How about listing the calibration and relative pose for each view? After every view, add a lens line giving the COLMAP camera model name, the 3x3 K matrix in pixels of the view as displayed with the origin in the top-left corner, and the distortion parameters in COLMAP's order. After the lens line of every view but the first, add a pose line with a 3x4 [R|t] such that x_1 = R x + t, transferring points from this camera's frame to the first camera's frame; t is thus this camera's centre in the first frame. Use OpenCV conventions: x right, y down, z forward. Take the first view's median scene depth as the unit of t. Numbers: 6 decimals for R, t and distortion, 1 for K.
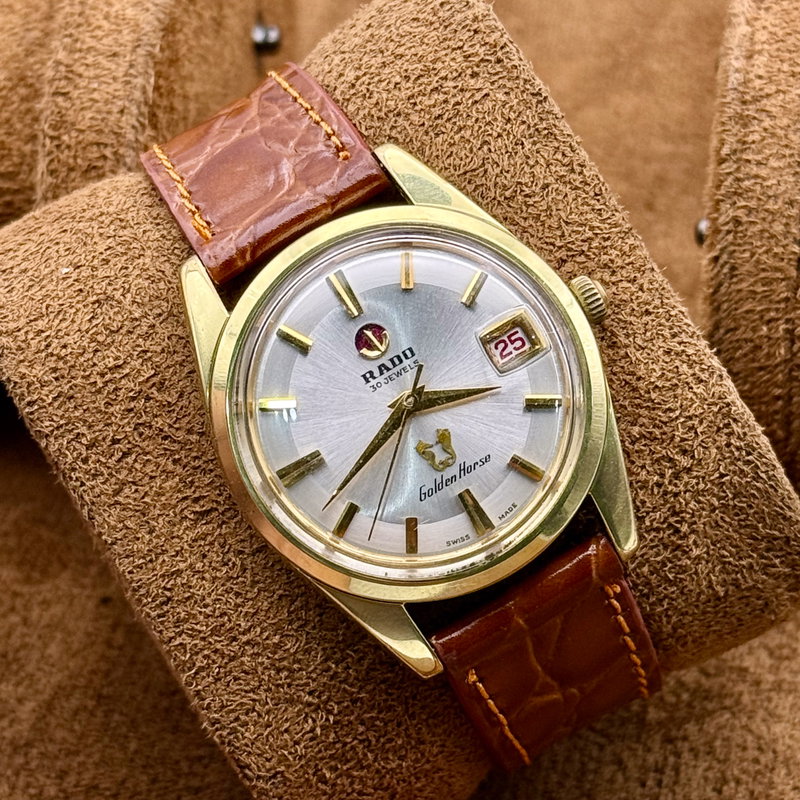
lens RADIAL K [[2885.5, 0, 394.0], [0, 2885.5, 402.3], [0, 0, 1]] dist [0.317059, 0.000000]
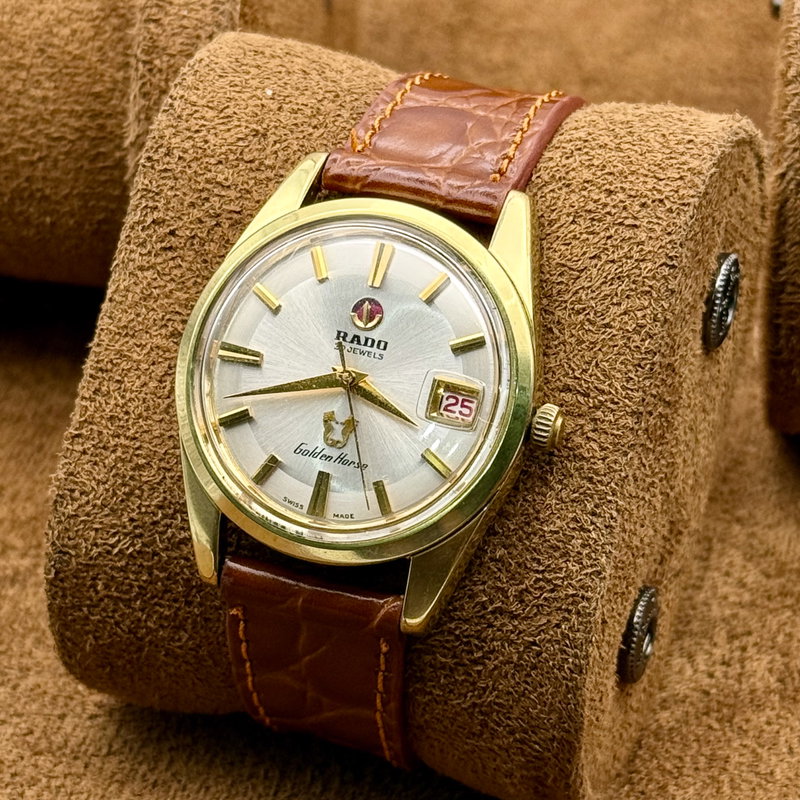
lens RADIAL K [[2885.5, 0, 400.2], [0, 2885.5, 408.0], [0, 0, 1]] dist [0.317059, 0.000000]
pose [[0.674773, 0.675147, -0.298089, 0.333812], [-0.668575, 0.730247, 0.140523, -0.150112], [0.312552, 0.104474, 0.944138, -0.001828]]
